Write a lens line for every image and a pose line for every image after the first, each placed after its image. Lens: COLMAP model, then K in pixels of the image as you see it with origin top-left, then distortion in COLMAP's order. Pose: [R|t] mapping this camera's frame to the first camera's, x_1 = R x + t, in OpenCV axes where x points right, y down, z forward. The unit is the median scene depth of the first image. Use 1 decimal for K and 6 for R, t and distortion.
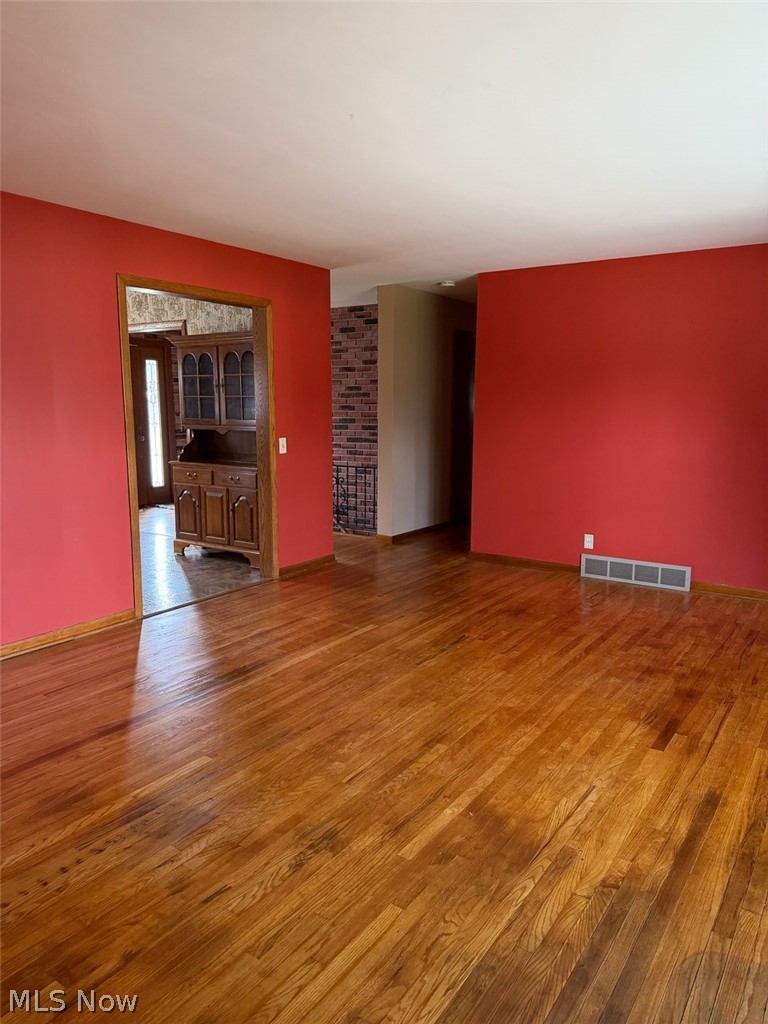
lens RADIAL K [[704.3, 0, 384.2], [0, 704.3, 514.2], [0, 0, 1]] dist [0.072690, 0.000157]
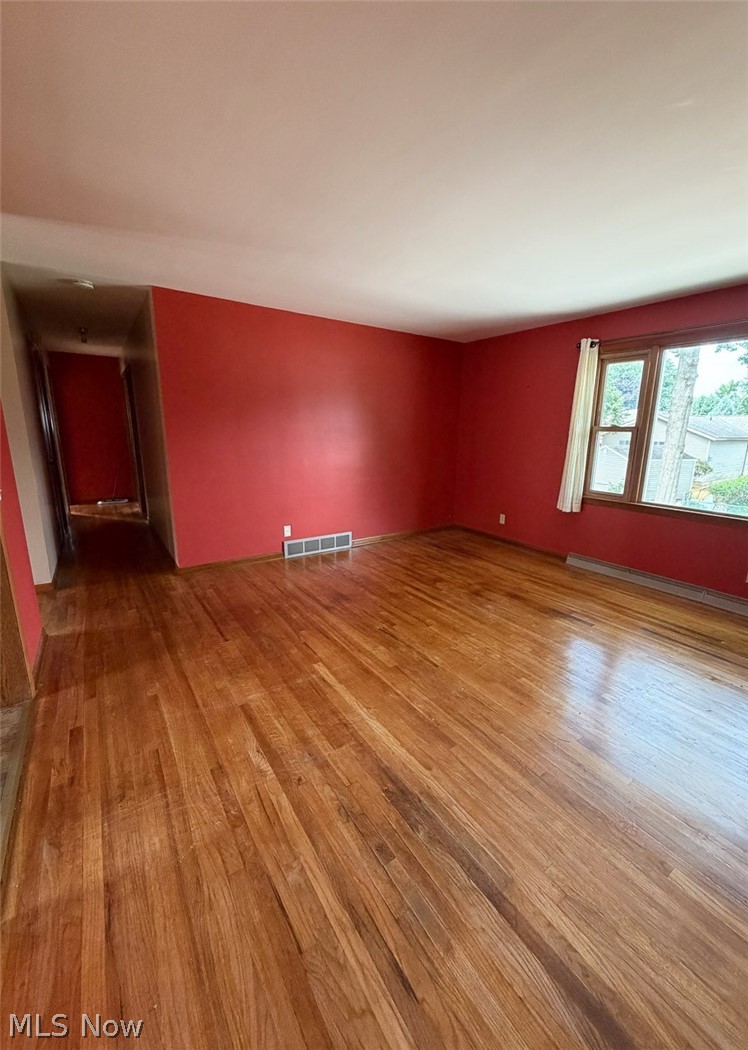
lens RADIAL K [[421.9, 0, 376.5], [0, 421.9, 521.8], [0, 0, 1]] dist [-0.007982, -0.000096]
pose [[0.348735, -0.204492, 0.914640, -0.454632], [0.134495, 0.976725, 0.167092, -0.108252], [-0.927521, 0.064744, 0.368122, 0.702712]]
